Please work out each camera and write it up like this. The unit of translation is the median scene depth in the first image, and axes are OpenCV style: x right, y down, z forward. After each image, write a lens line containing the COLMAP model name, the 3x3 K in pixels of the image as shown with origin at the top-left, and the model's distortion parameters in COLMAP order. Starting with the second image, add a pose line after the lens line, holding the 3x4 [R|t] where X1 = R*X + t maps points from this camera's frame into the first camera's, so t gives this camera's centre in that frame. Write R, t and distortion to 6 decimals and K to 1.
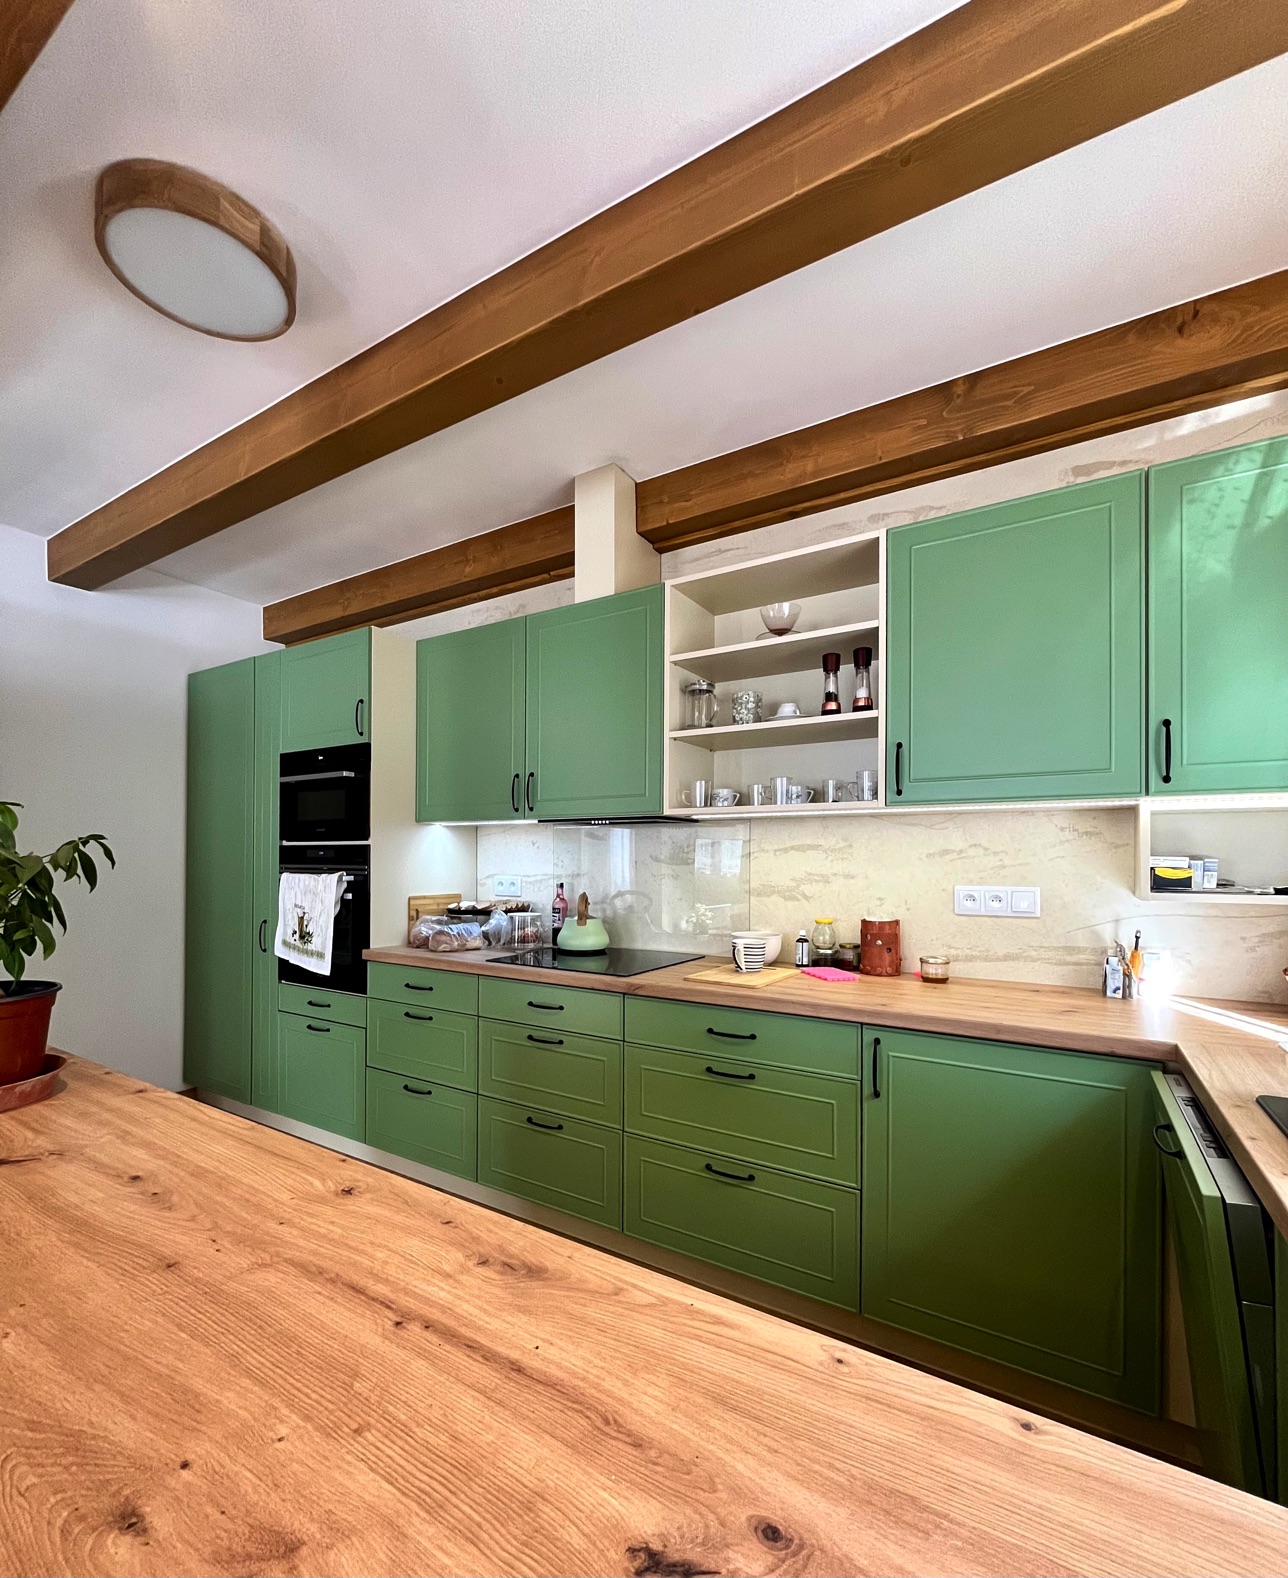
lens RADIAL K [[701.5, 0, 646.2], [0, 701.5, 853.8], [0, 0, 1]] dist [0.003203, -0.000088]
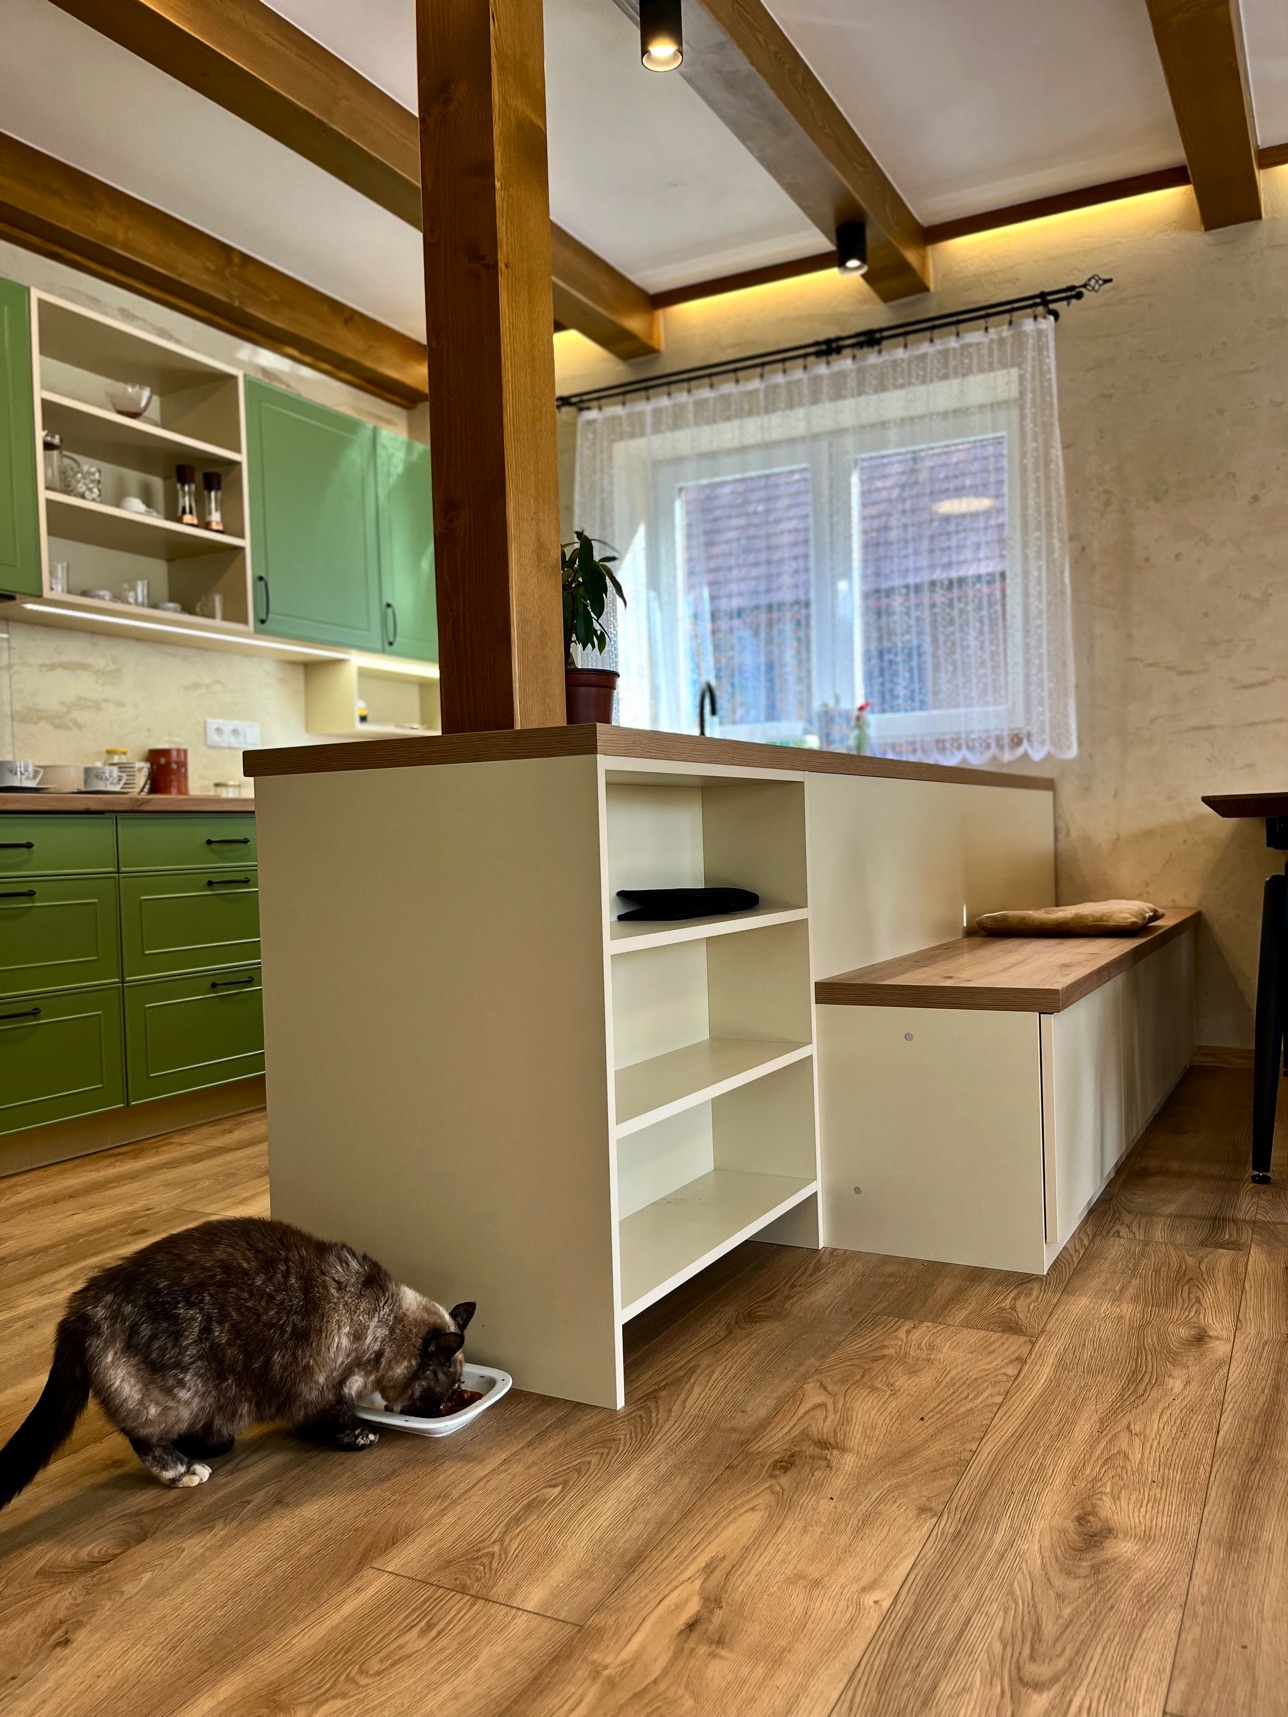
lens RADIAL K [[1305.3, 0, 647.7], [0, 1305.3, 874.1], [0, 0, 1]] dist [0.062757, -0.096205]
pose [[-0.062526, -0.030915, 0.997564, -1.560416], [0.021333, 0.999250, 0.032304, 0.227799], [-0.997815, 0.023301, -0.061819, 0.473293]]
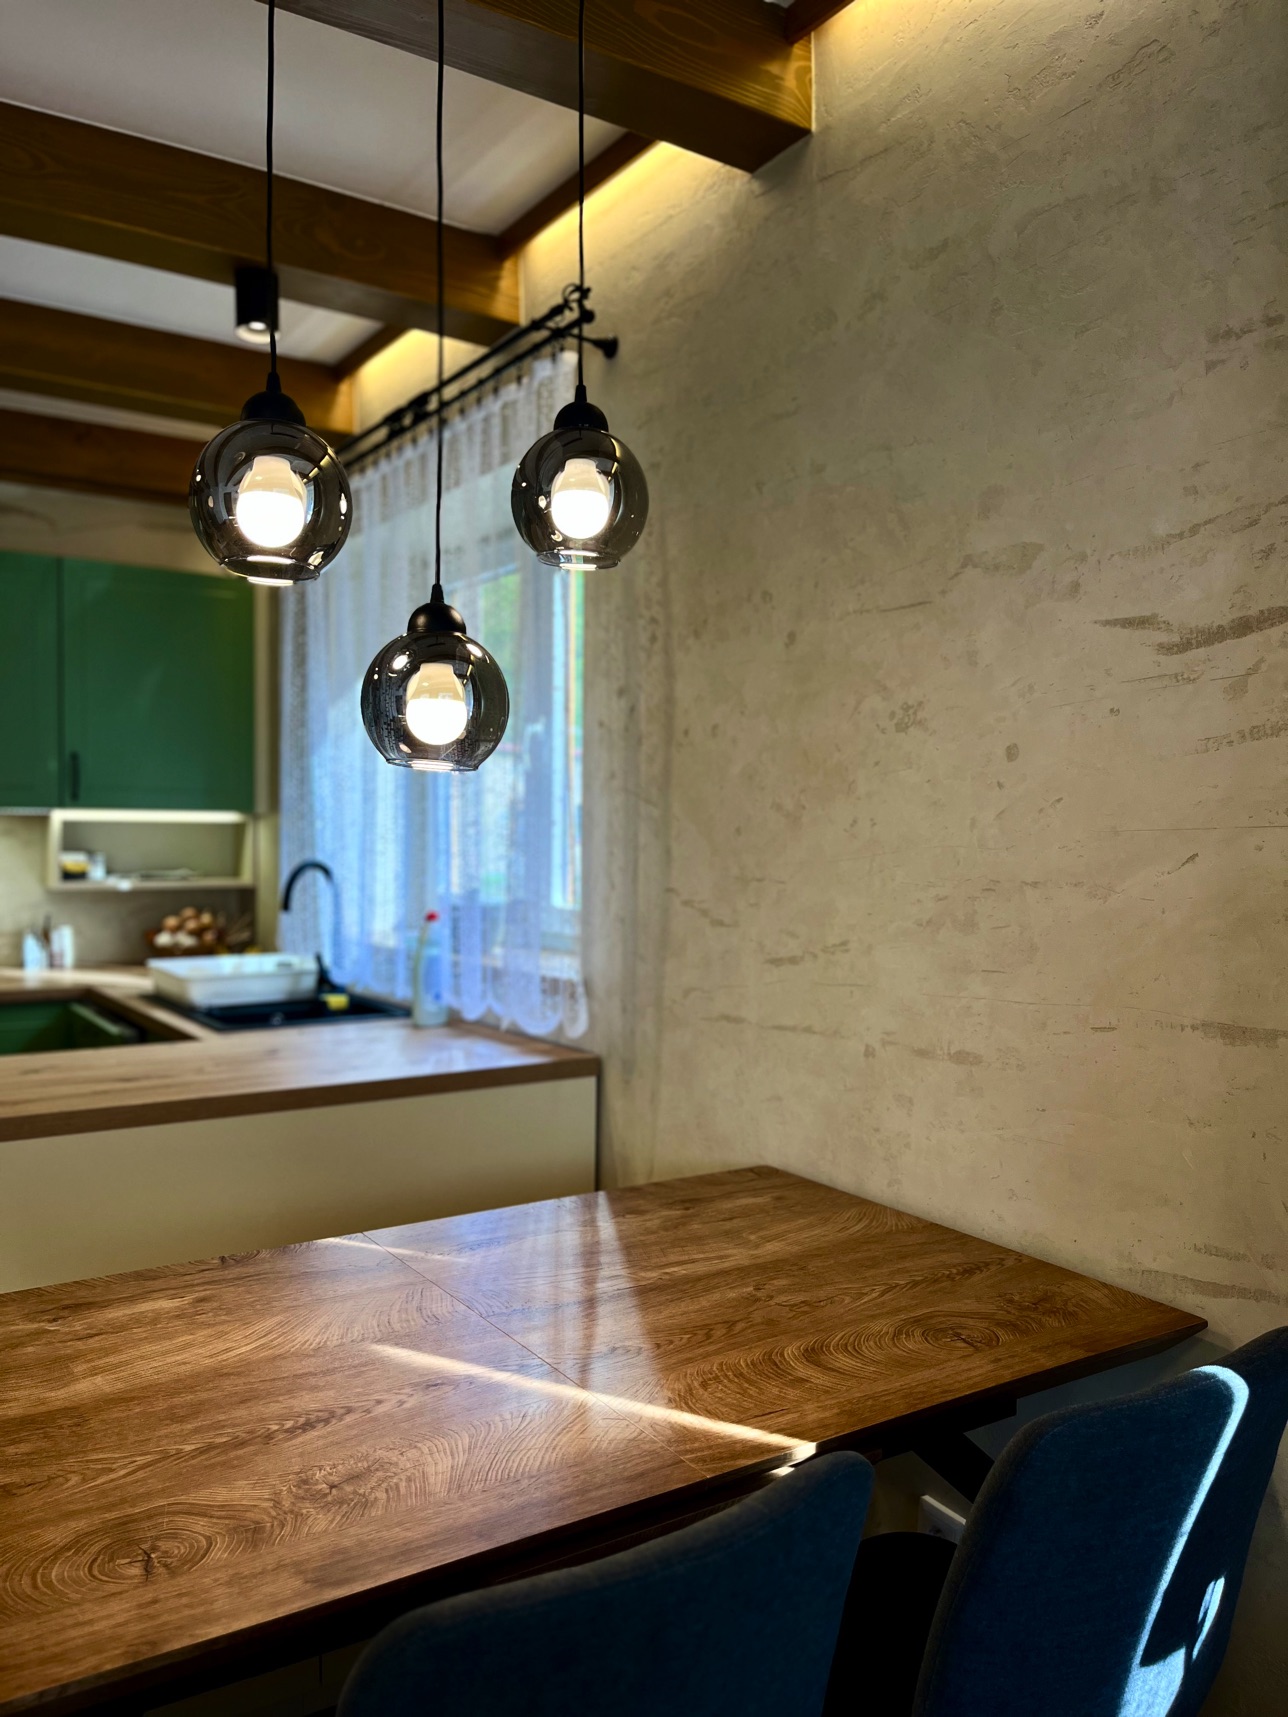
lens RADIAL K [[1305.3, 0, 631.9], [0, 1305.3, 876.8], [0, 0, 1]] dist [0.062757, -0.096205]
pose [[0.433493, -0.032456, 0.900573, -0.797159], [-0.013303, 0.999012, 0.042407, -0.057225], [-0.901059, -0.030363, 0.432632, -0.782748]]
